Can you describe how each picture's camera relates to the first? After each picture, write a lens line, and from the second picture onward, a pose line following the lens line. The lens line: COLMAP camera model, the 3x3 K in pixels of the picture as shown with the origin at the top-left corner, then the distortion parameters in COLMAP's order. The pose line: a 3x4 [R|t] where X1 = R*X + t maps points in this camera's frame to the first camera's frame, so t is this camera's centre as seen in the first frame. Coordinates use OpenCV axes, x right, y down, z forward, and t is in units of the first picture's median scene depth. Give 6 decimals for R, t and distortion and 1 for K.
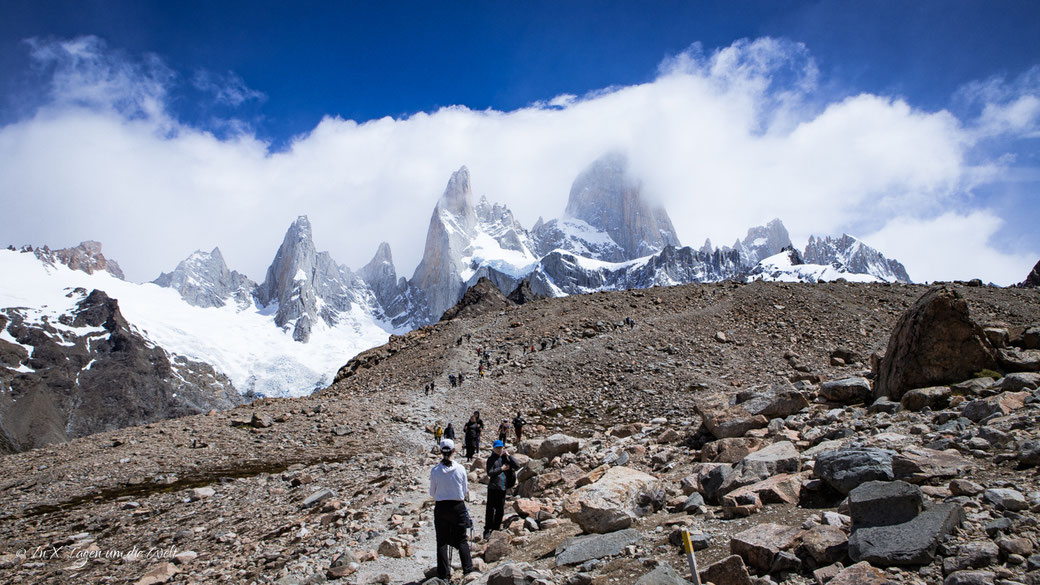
lens RADIAL K [[693.7, 0, 520.0], [0, 693.7, 292.5], [0, 0, 1]] dist [-0.140234, 0.086216]
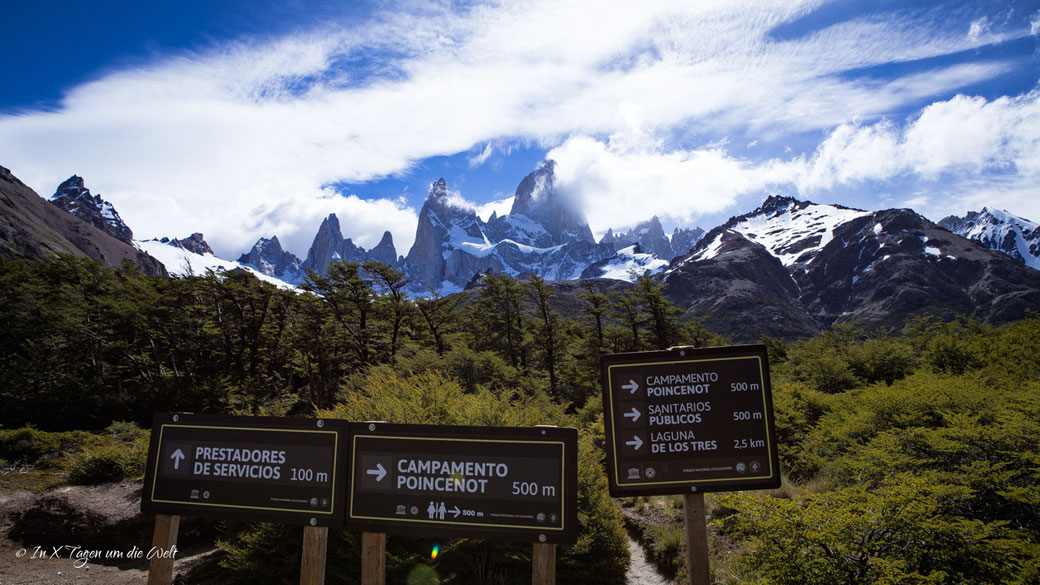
lens RADIAL K [[695.9, 0, 519.7], [0, 695.9, 271.5], [0, 0, 1]] dist [-0.141884, 0.120567]
pose [[0.997665, -0.002488, 0.068247, -0.019584], [0.001071, 0.999783, 0.020789, -0.019006], [-0.068284, -0.020668, 0.997452, -0.498915]]
